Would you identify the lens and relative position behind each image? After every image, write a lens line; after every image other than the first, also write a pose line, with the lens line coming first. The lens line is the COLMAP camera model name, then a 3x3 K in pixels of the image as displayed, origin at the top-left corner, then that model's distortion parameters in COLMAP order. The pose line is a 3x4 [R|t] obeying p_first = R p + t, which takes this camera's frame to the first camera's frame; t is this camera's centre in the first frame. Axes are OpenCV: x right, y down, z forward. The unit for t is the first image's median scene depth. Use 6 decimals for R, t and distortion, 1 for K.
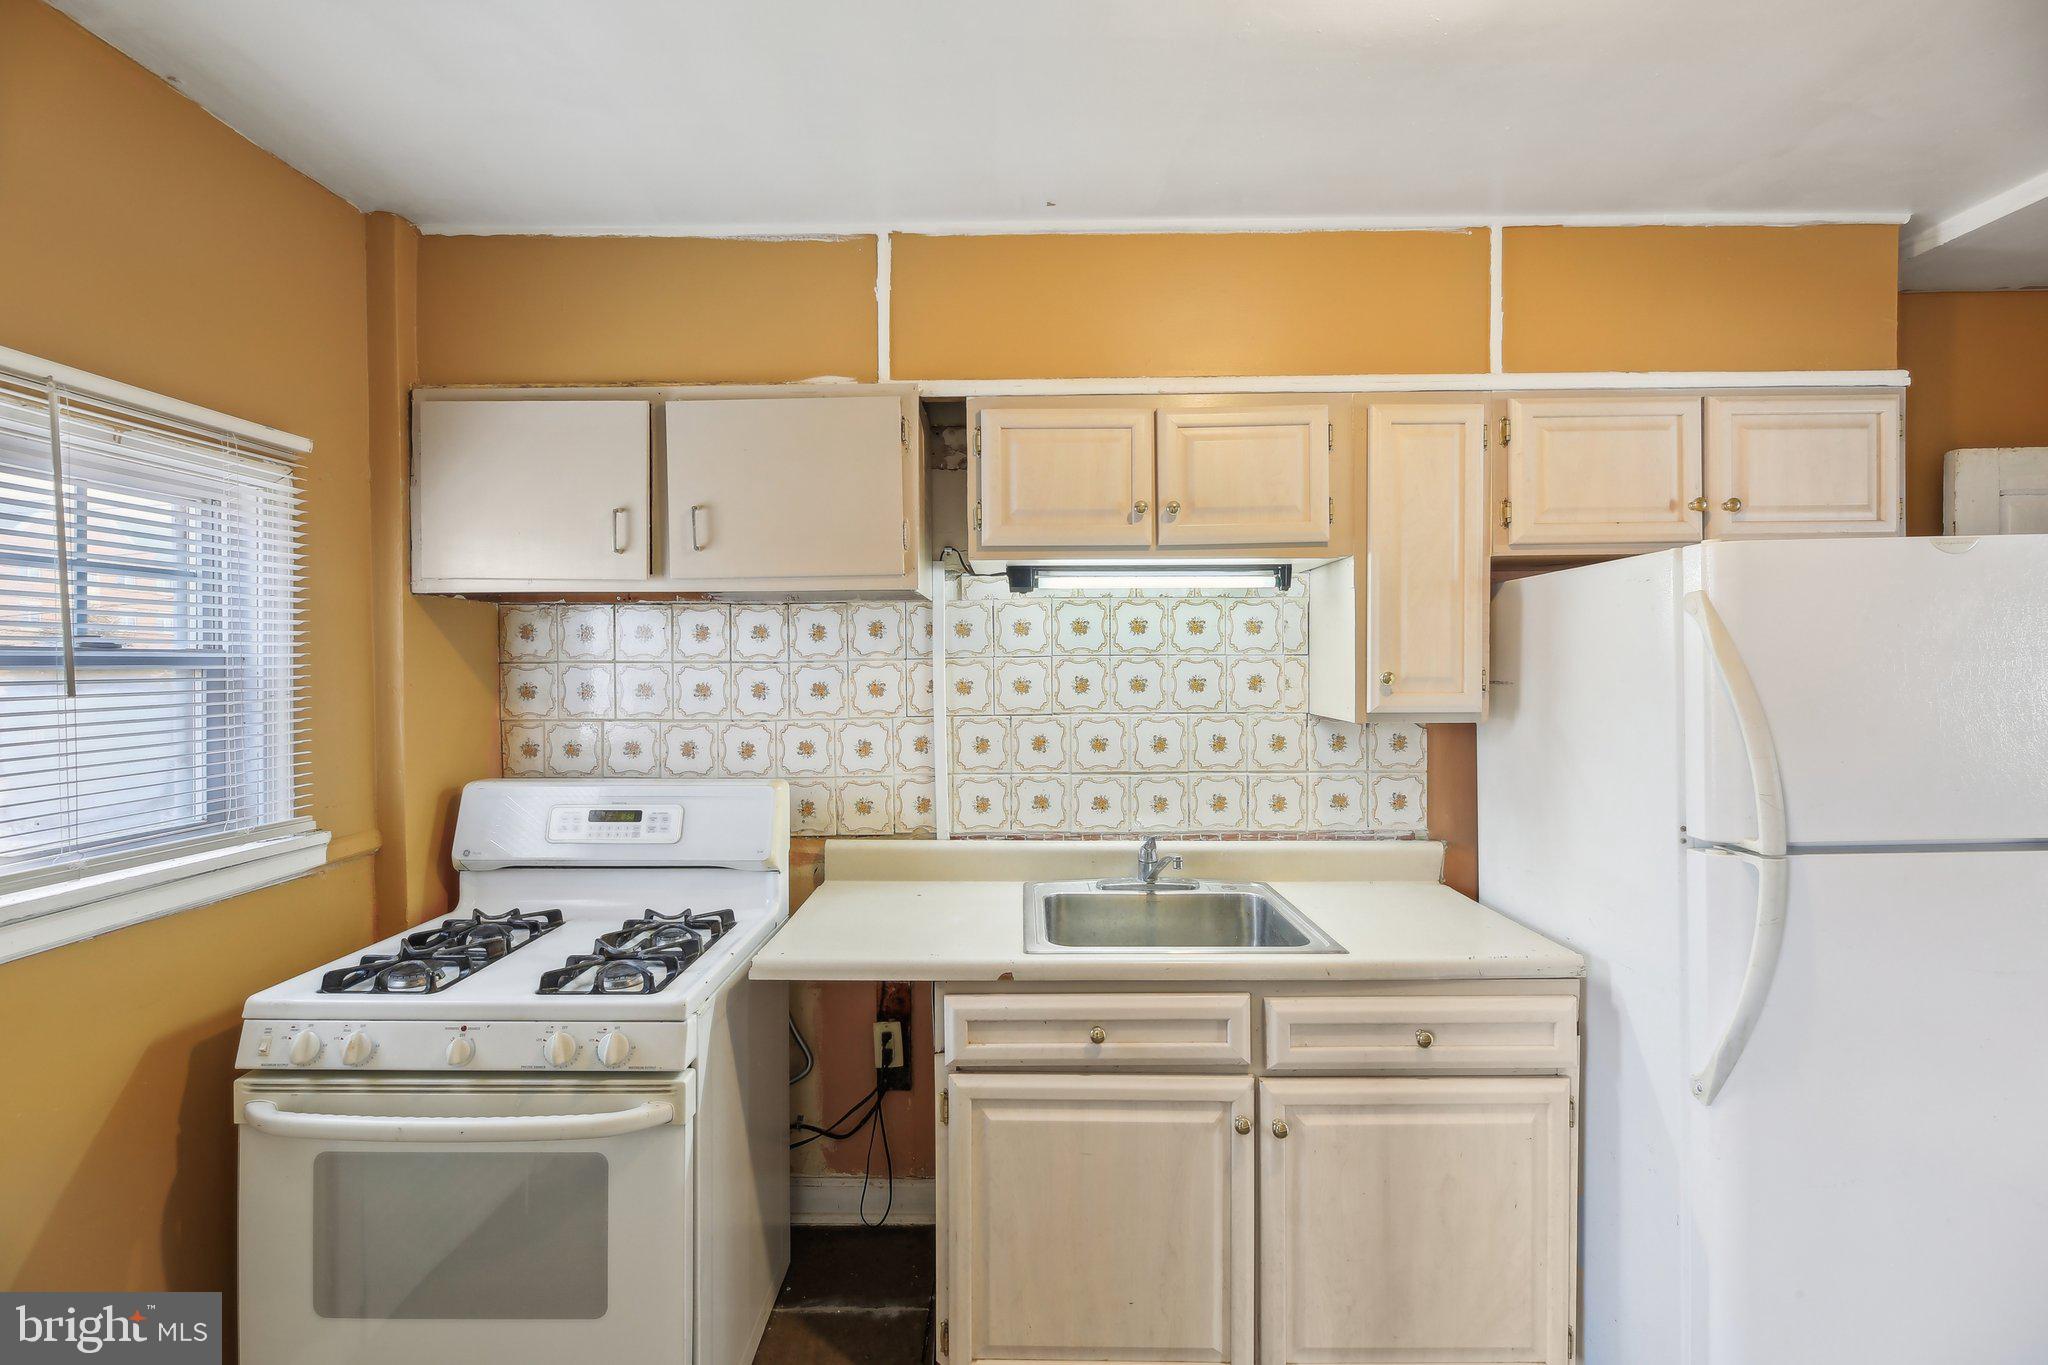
lens RADIAL K [[841.3, 0, 1023.1], [0, 841.3, 673.0], [0, 0, 1]] dist [0.001761, -0.002628]
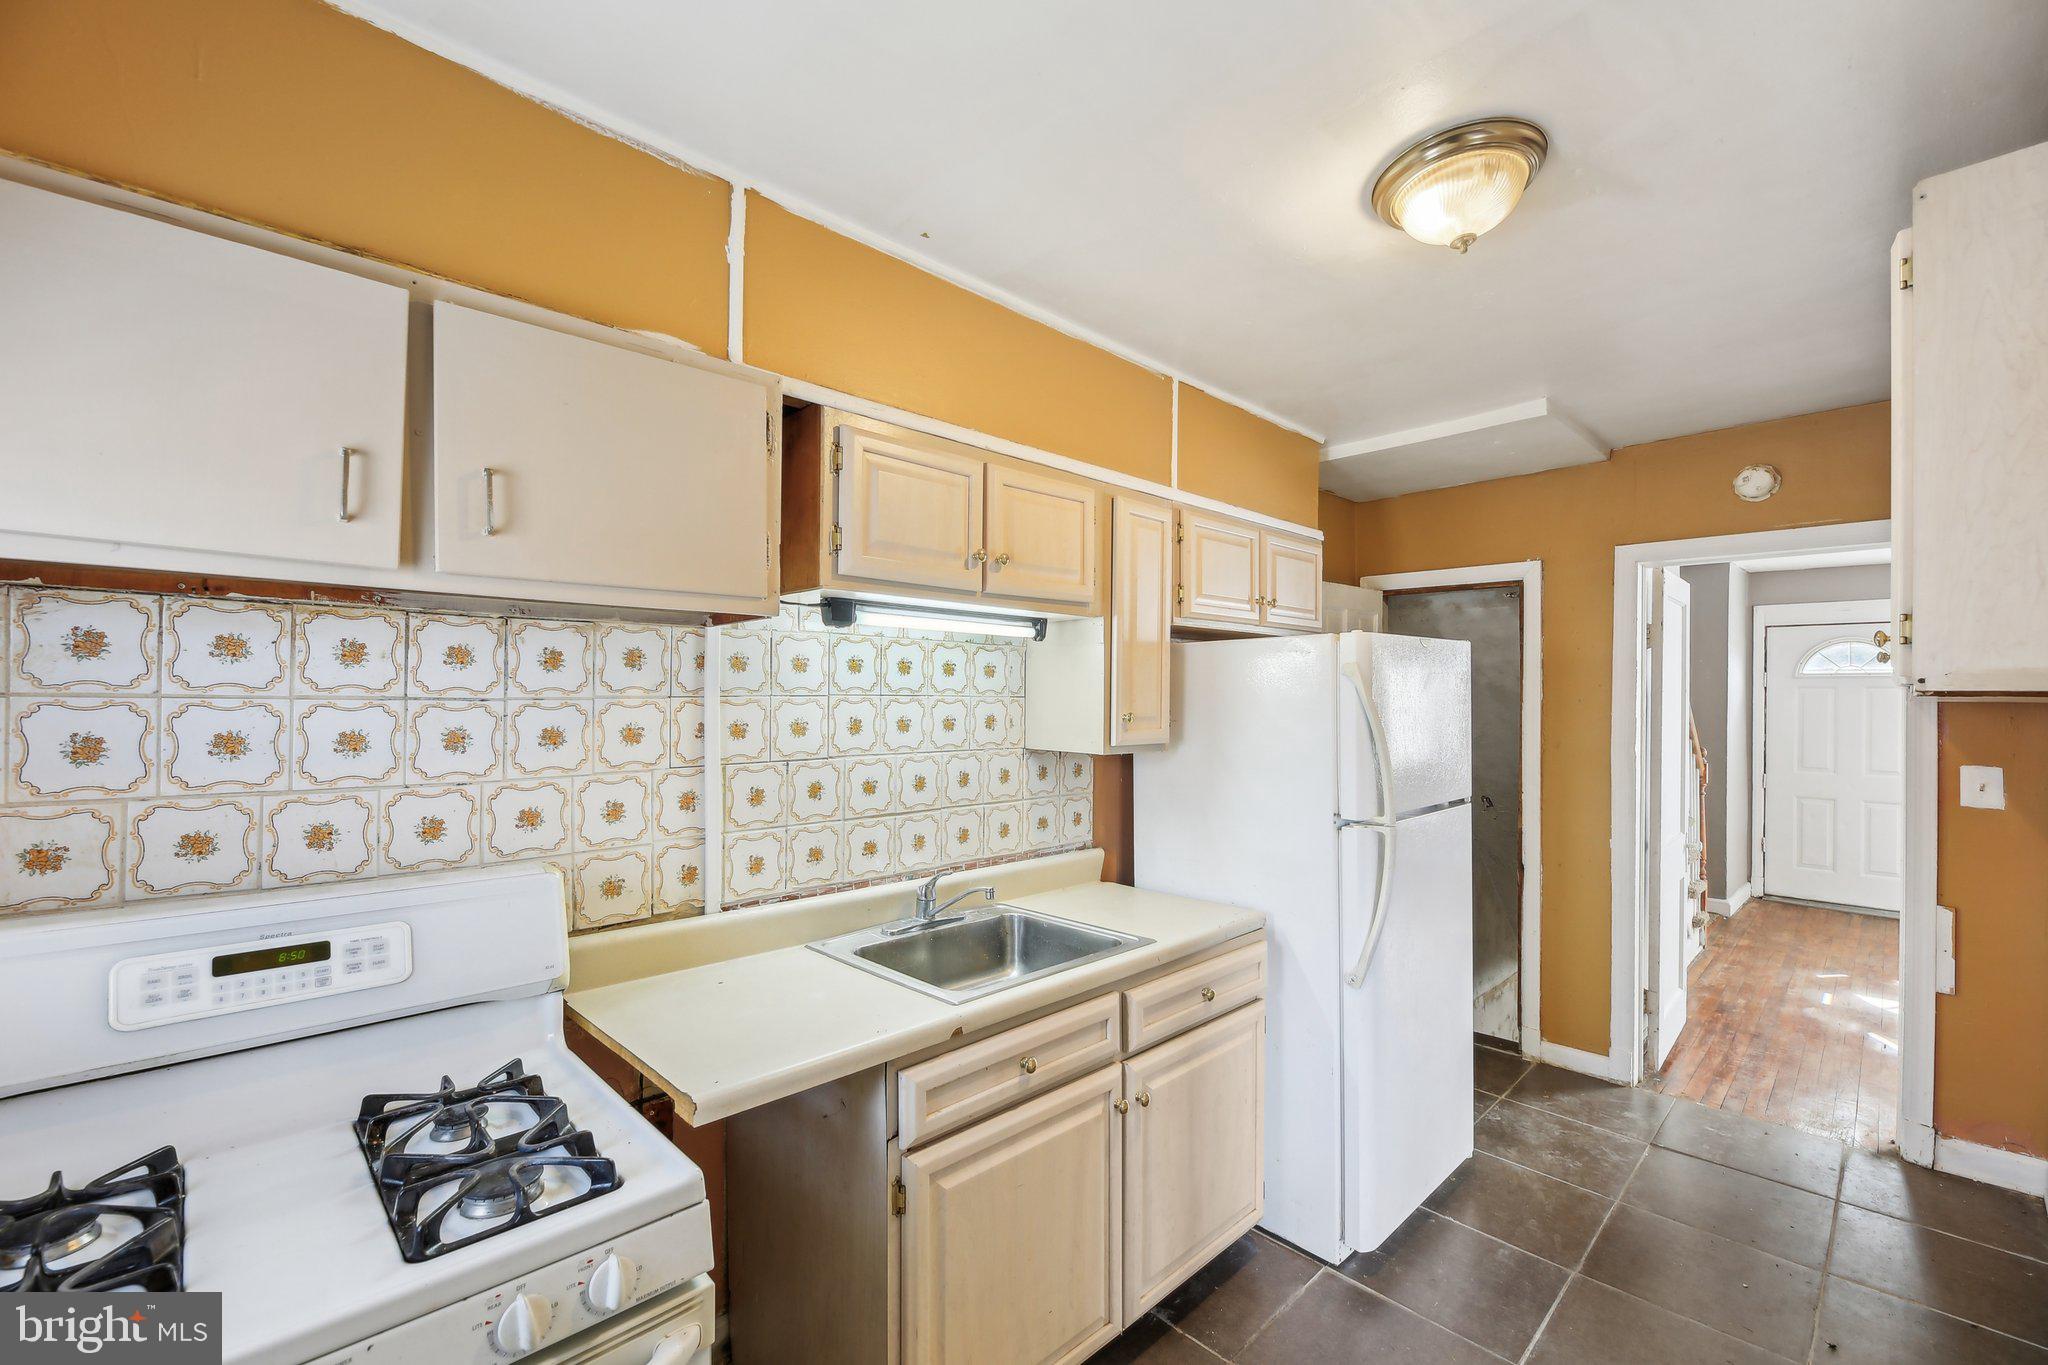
lens RADIAL K [[841.3, 0, 1012.6], [0, 841.3, 695.4], [0, 0, 1]] dist [0.001761, -0.002628]
pose [[0.720821, 0.012136, 0.693015, -0.519725], [-0.001902, 0.999878, -0.015532, -0.006760], [-0.693119, 0.009878, 0.720756, 0.211225]]
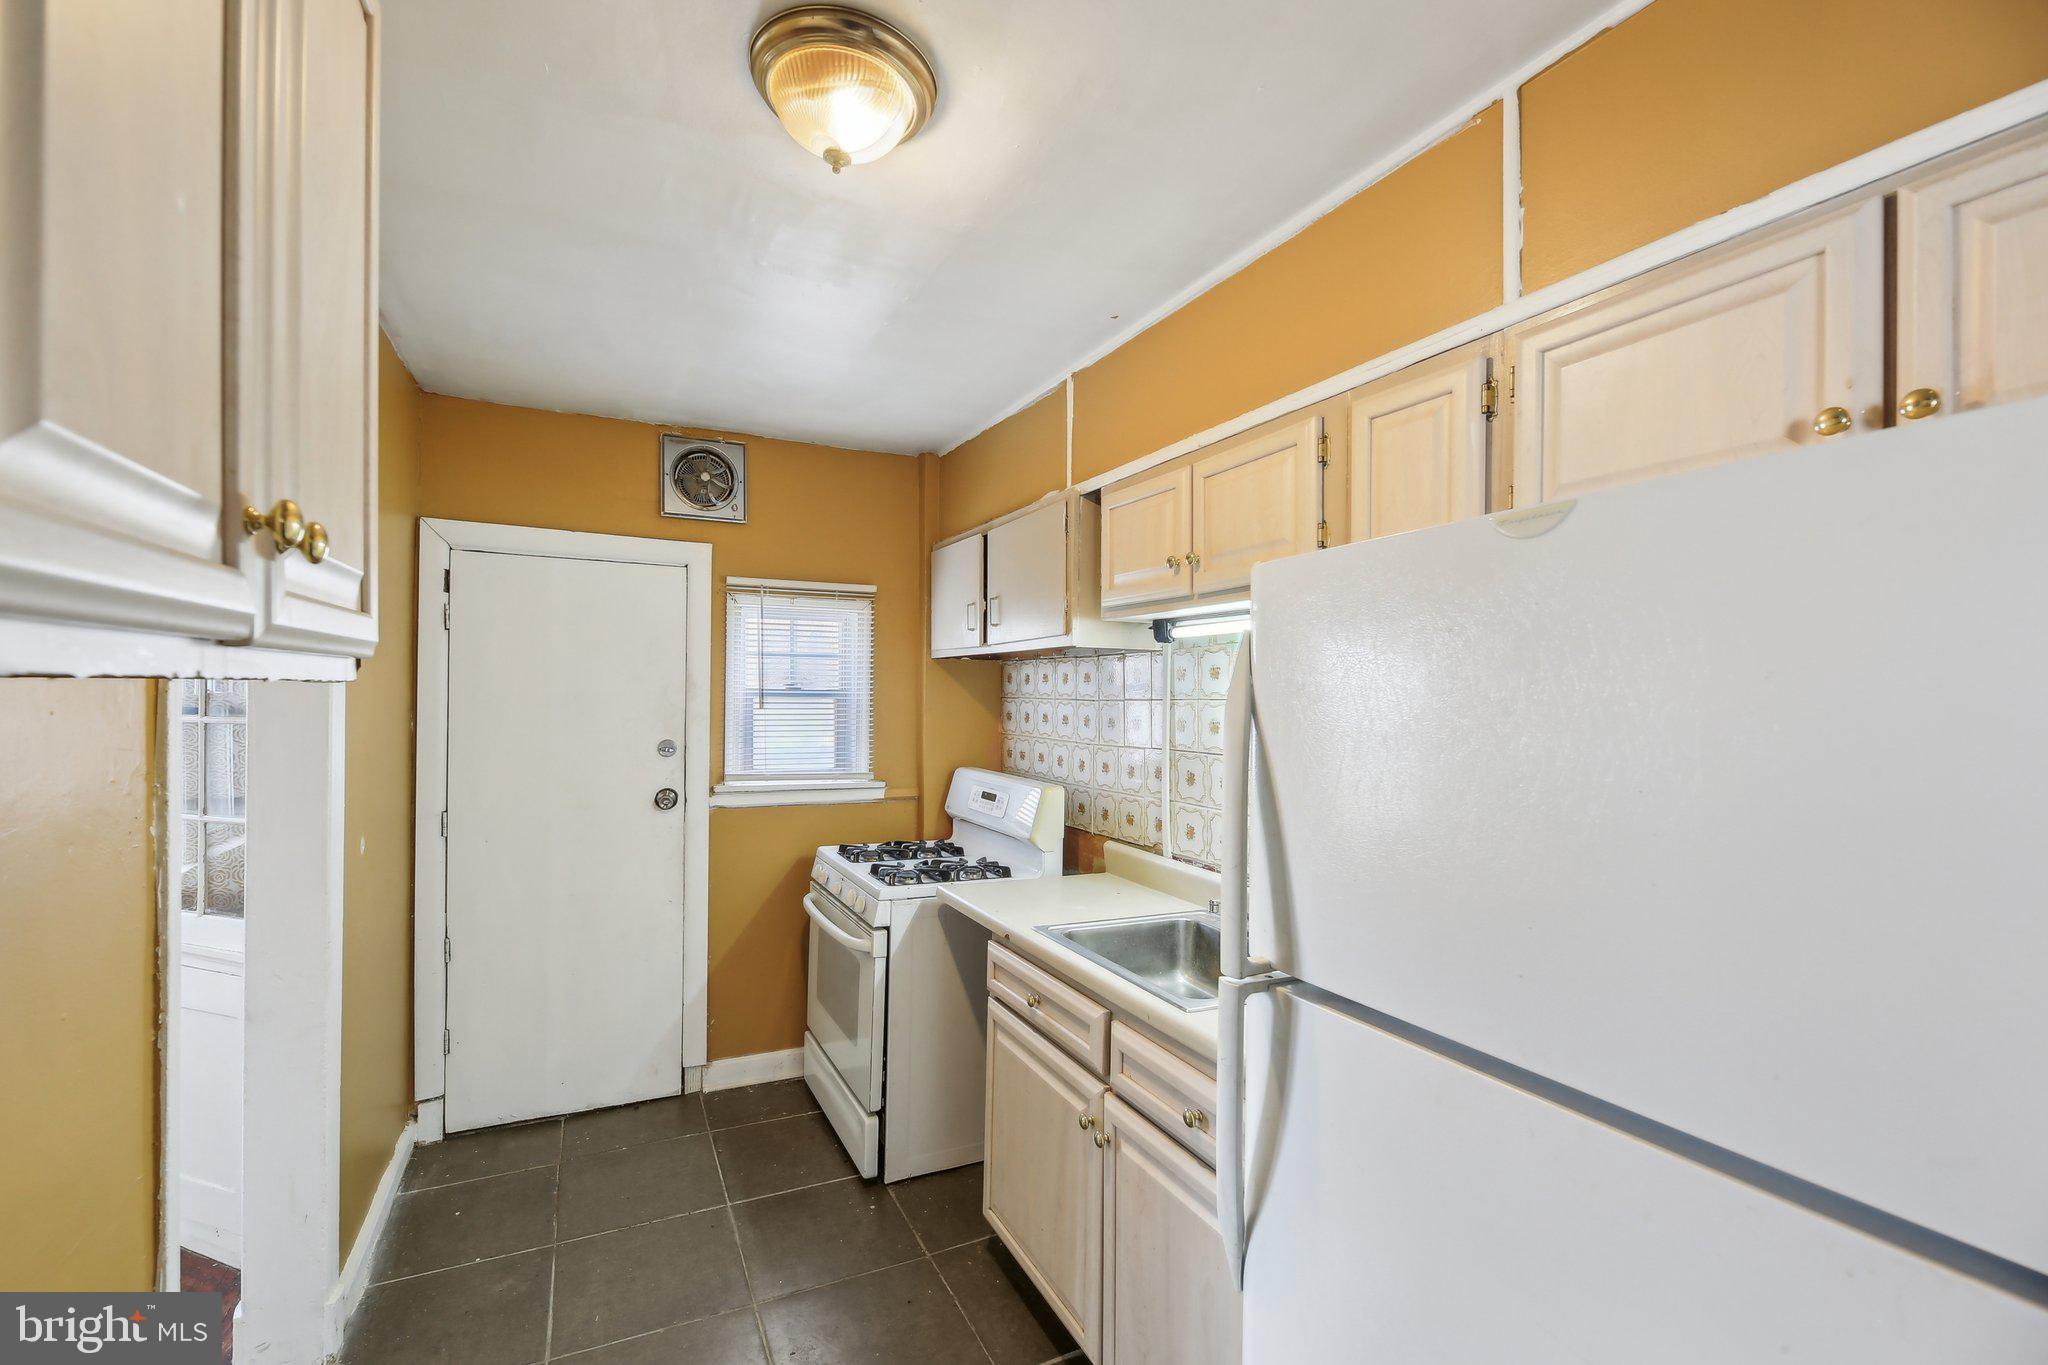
lens RADIAL K [[885.5, 0, 992.1], [0, 885.5, 696.4], [0, 0, 1]] dist [0.006187, -0.000161]
pose [[0.426585, 0.014058, -0.904338, 1.003952], [-0.024776, 0.999686, 0.003853, -0.022911], [0.904108, 0.020762, 0.426800, 0.295857]]
